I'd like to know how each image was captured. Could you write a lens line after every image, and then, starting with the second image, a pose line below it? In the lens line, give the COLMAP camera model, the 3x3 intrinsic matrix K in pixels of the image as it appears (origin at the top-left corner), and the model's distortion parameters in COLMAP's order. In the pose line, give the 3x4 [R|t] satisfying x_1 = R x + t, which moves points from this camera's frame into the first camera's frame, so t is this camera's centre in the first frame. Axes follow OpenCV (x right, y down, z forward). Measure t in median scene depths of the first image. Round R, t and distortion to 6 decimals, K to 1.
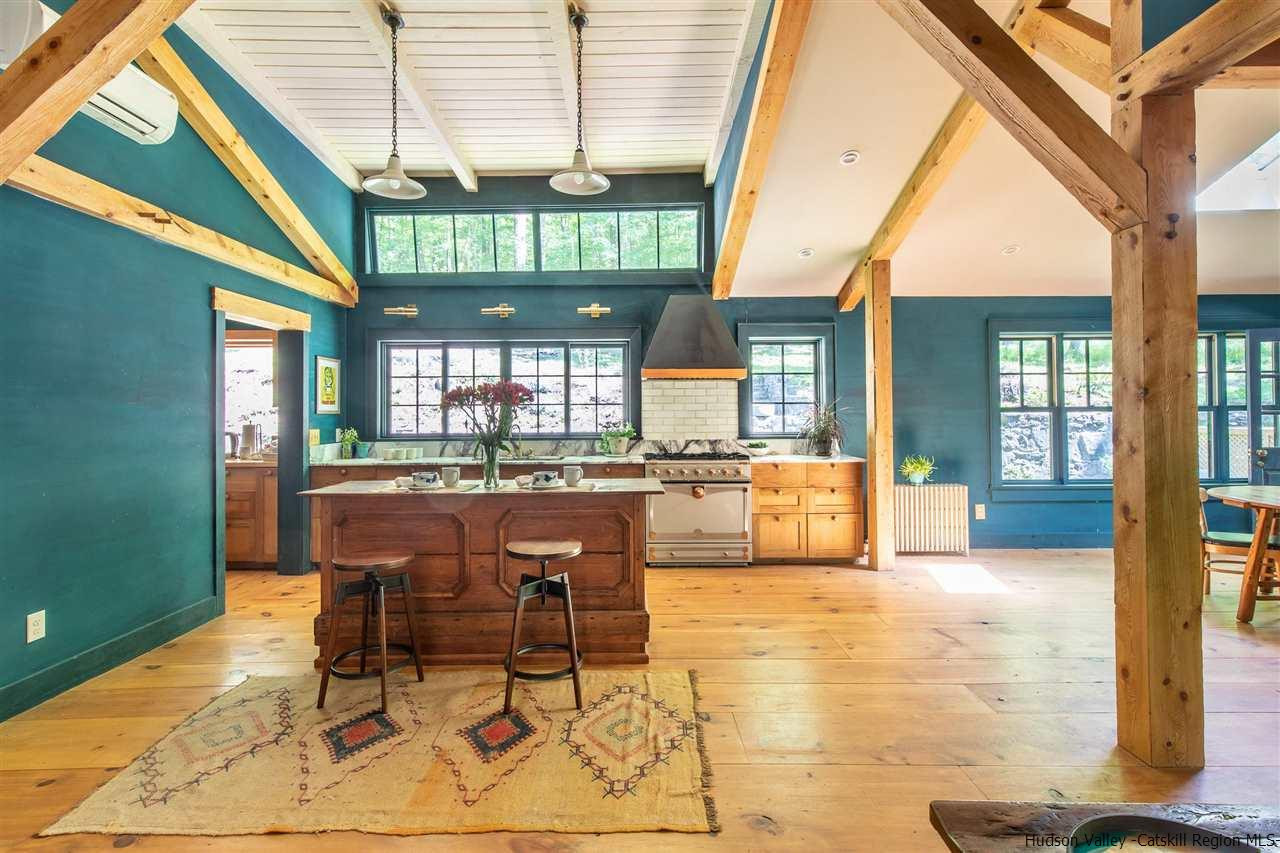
lens RADIAL K [[590.5, 0, 634.4], [0, 590.5, 405.5], [0, 0, 1]] dist [0.015179, -0.000199]
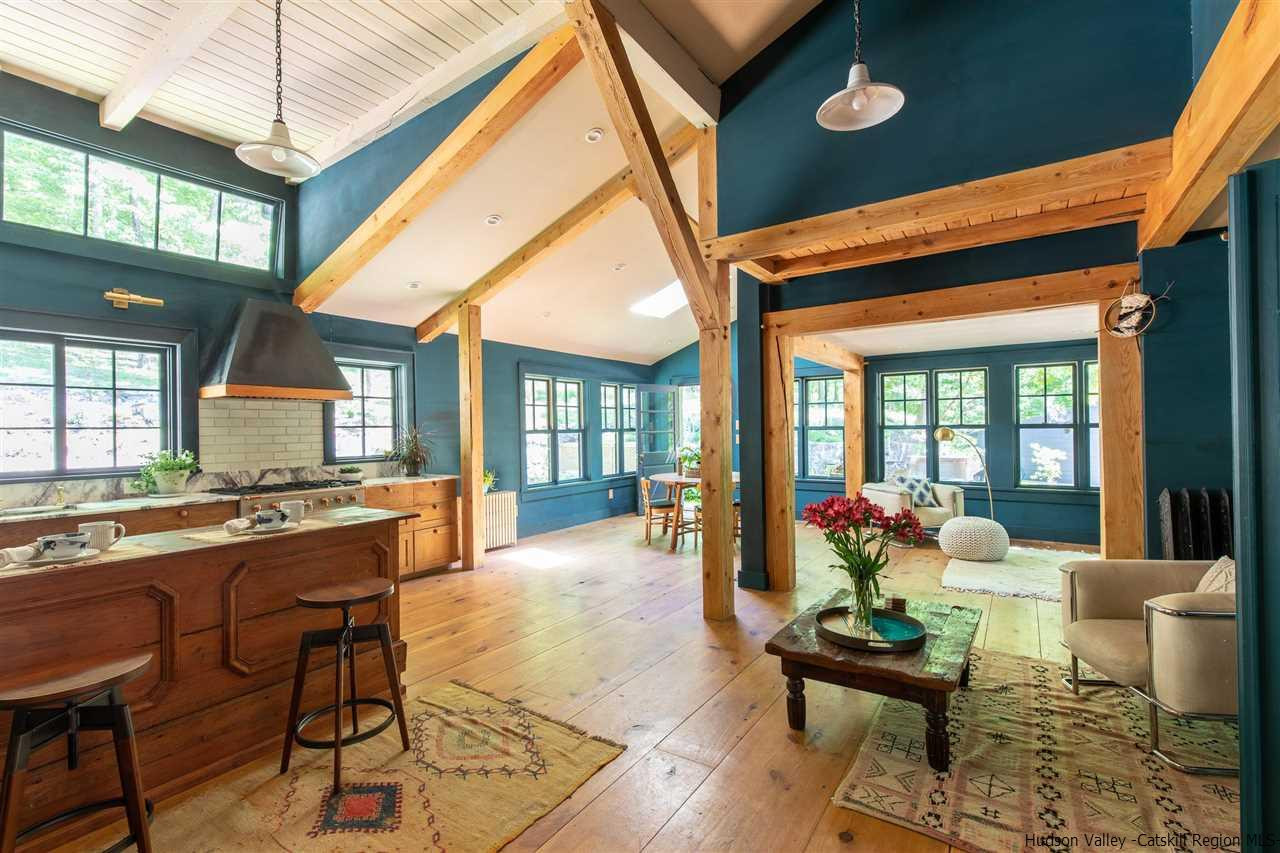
lens RADIAL K [[567.6, 0, 637.7], [0, 567.6, 427.7], [0, 0, 1]] dist [0.002480, -0.000064]
pose [[0.559154, 0.000060, 0.829064, -0.303771], [0.004426, 0.999986, -0.003058, 0.002552], [-0.829052, 0.005379, 0.559146, 0.090807]]
